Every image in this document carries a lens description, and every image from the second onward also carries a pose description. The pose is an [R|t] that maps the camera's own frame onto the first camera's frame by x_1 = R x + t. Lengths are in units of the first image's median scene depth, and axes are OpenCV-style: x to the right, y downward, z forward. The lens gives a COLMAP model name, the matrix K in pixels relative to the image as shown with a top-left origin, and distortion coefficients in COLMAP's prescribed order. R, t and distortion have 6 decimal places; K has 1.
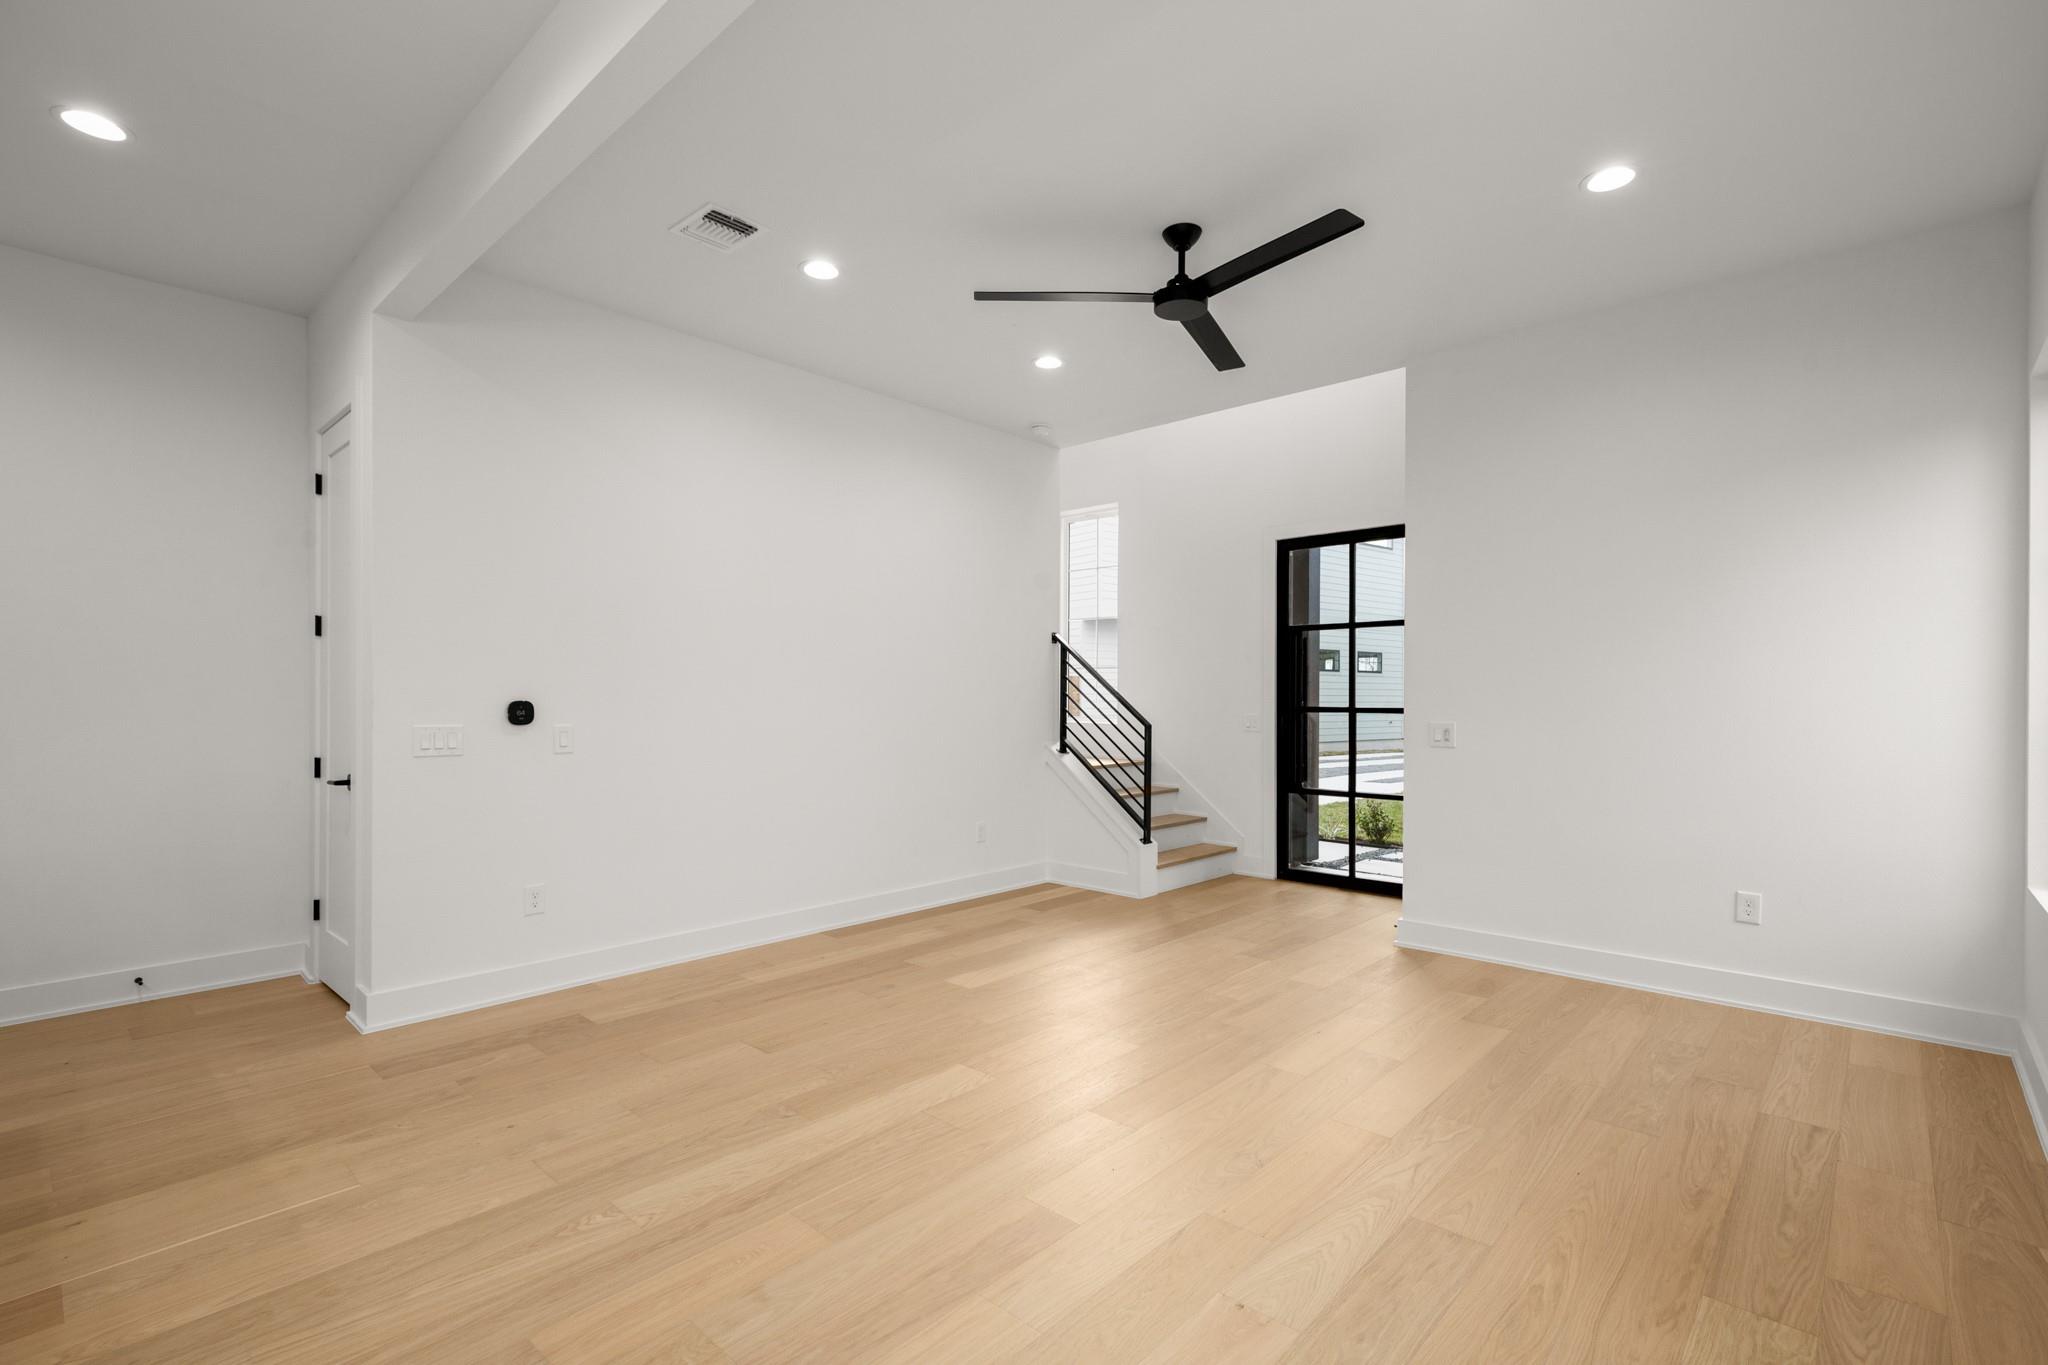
lens RADIAL K [[934.5, 0, 1041.6], [0, 934.5, 689.8], [0, 0, 1]] dist [0.004070, 0.001595]
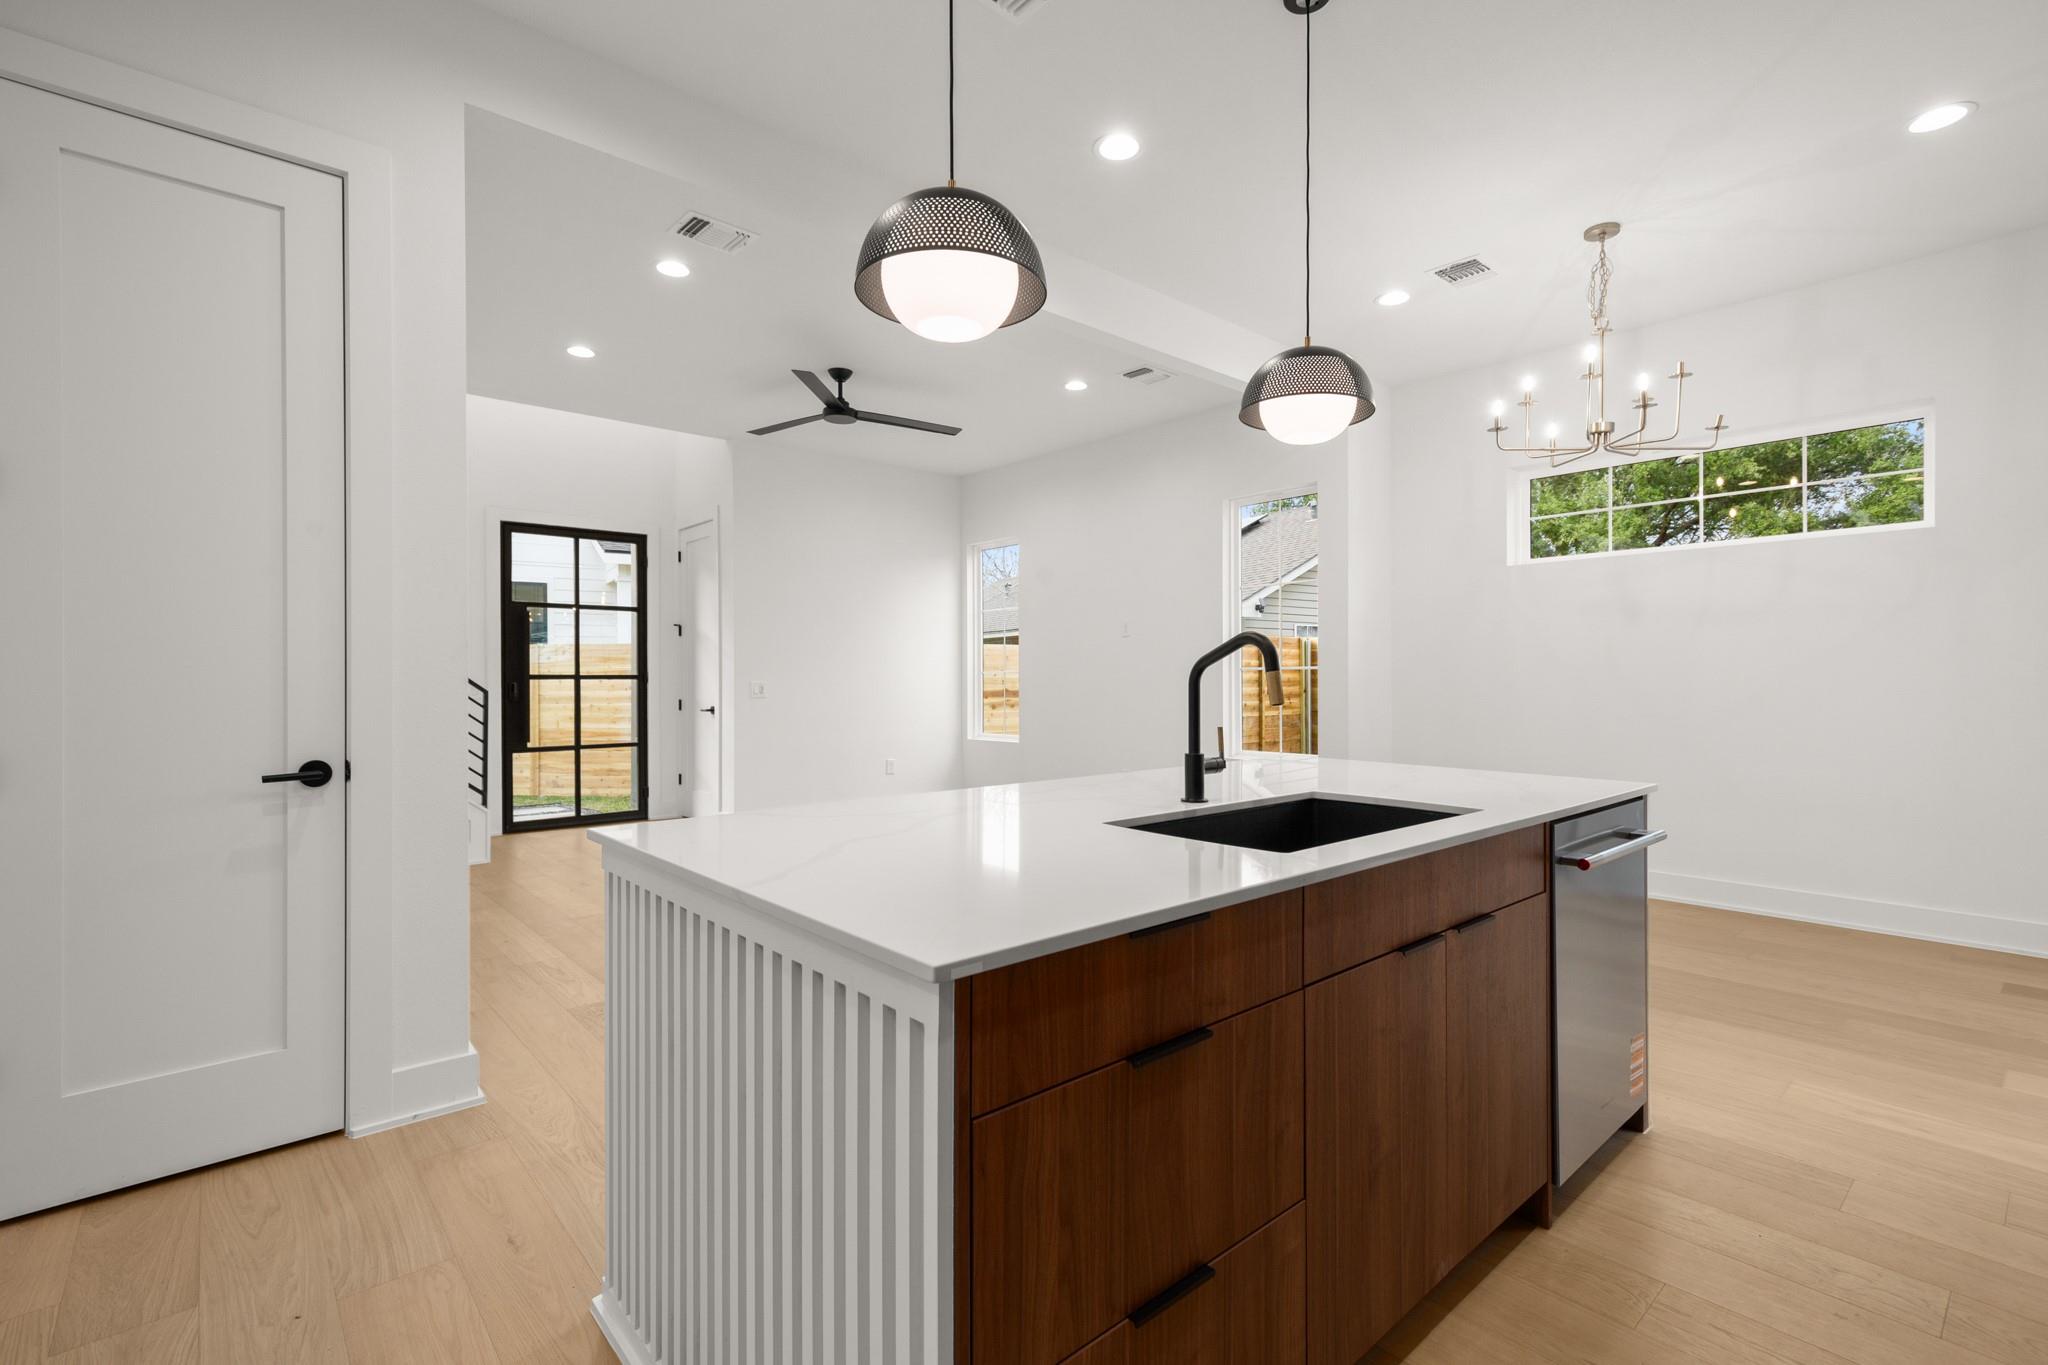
lens RADIAL K [[934.5, 0, 1060.4], [0, 934.5, 670.0], [0, 0, 1]] dist [0.004070, 0.001595]
pose [[0.096812, 0.004307, 0.995293, -0.825666], [-0.004824, 0.999981, -0.003858, 0.014588], [-0.995291, -0.004428, 0.096831, 0.274503]]
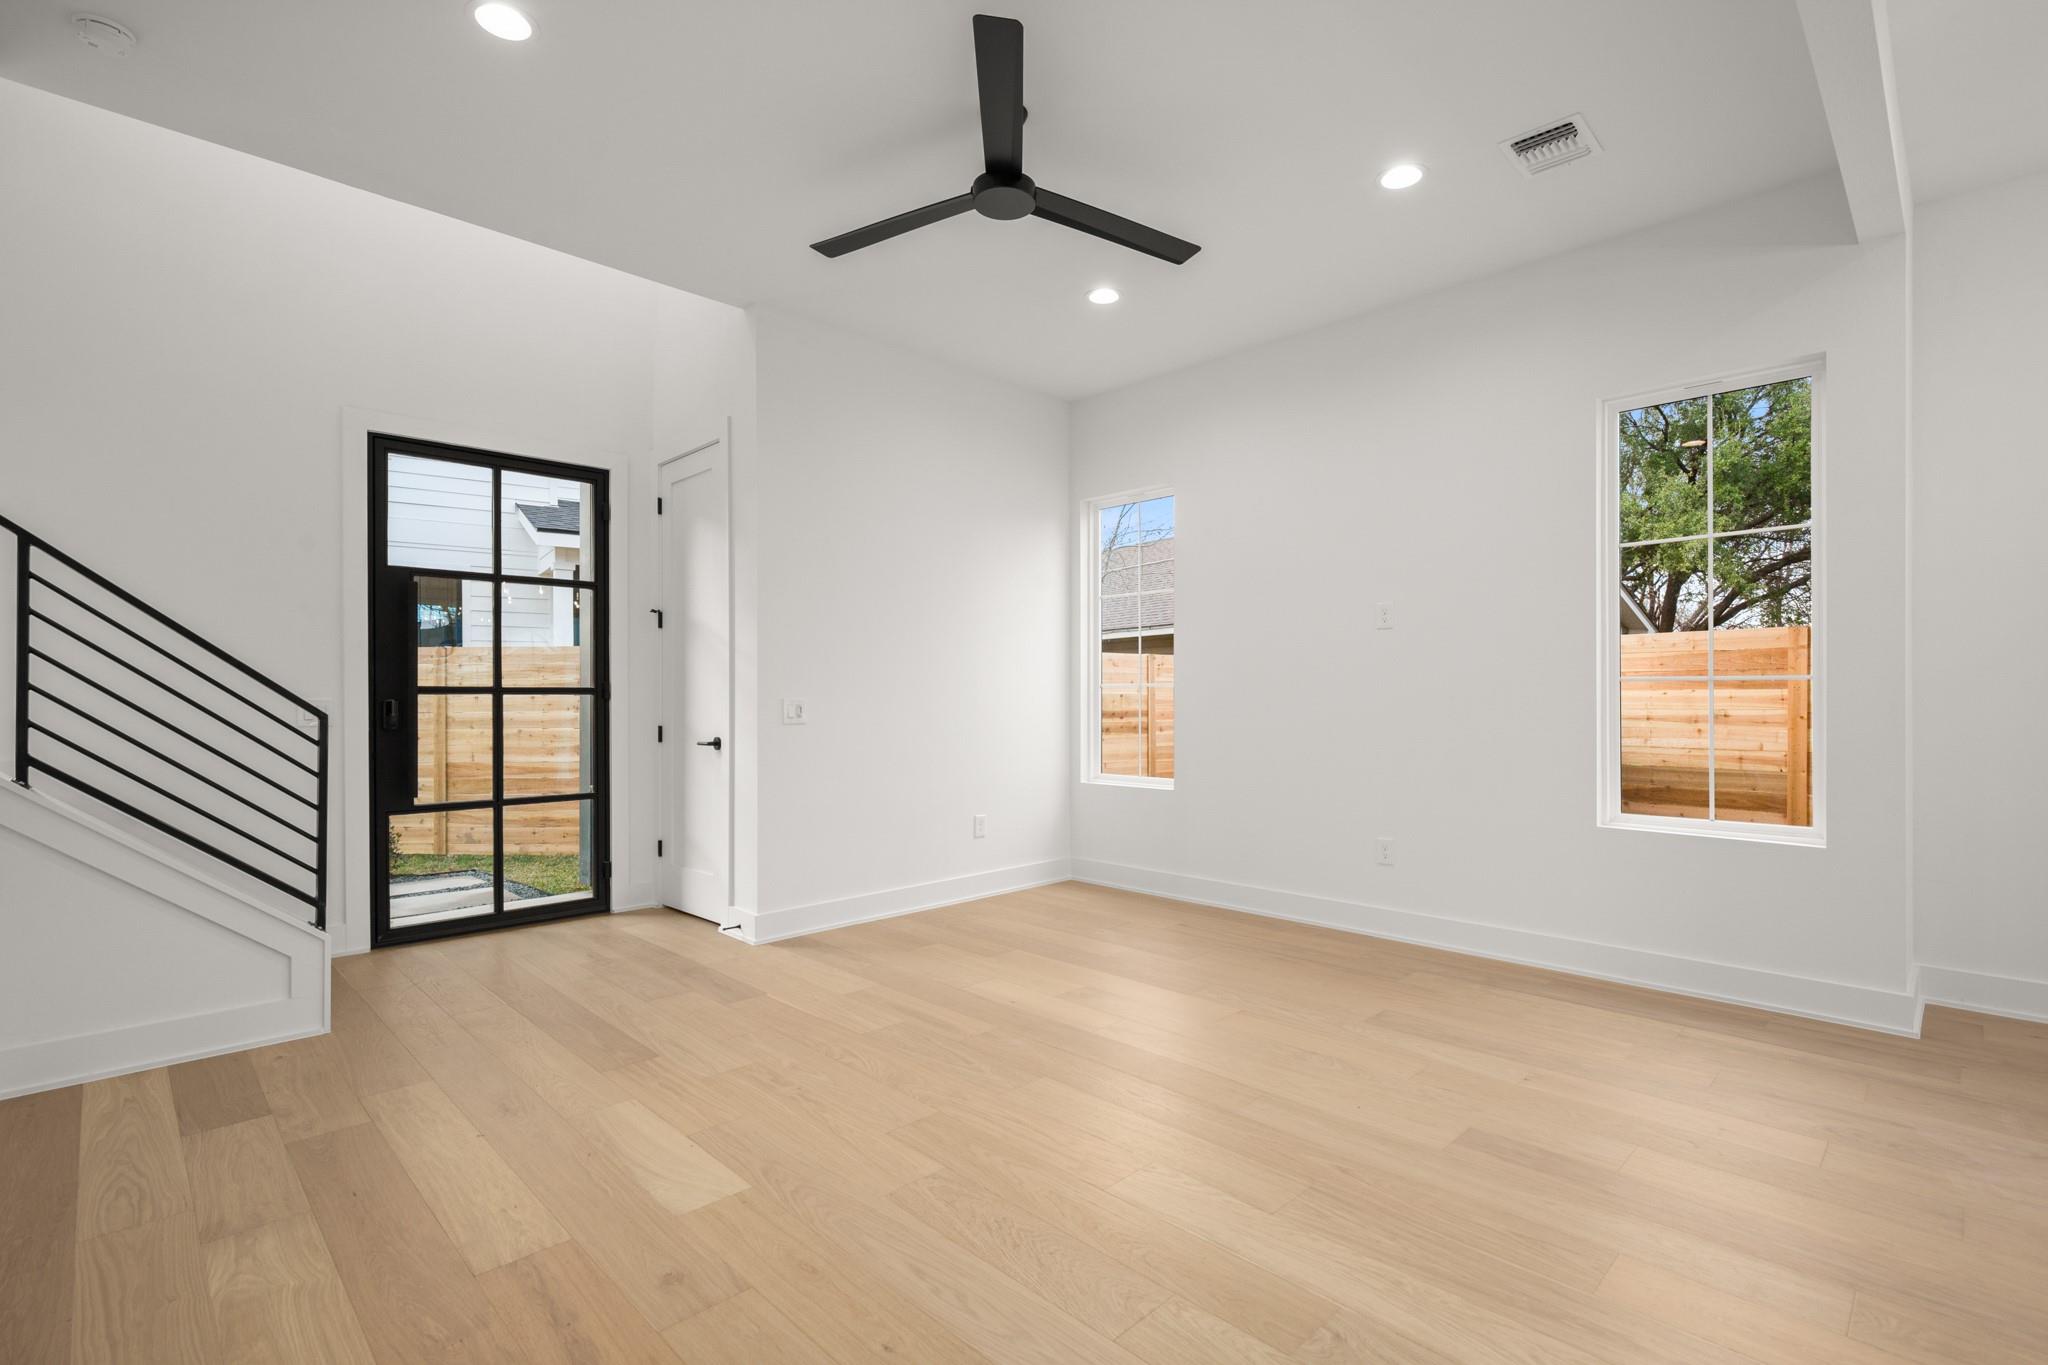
lens RADIAL K [[934.5, 0, 1039.1], [0, 934.5, 693.6], [0, 0, 1]] dist [0.004070, 0.001595]
pose [[0.052205, -0.001963, 0.998634, -0.410001], [-0.008174, 0.999964, 0.002393, 0.019272], [-0.998603, -0.008288, 0.052187, 0.539889]]
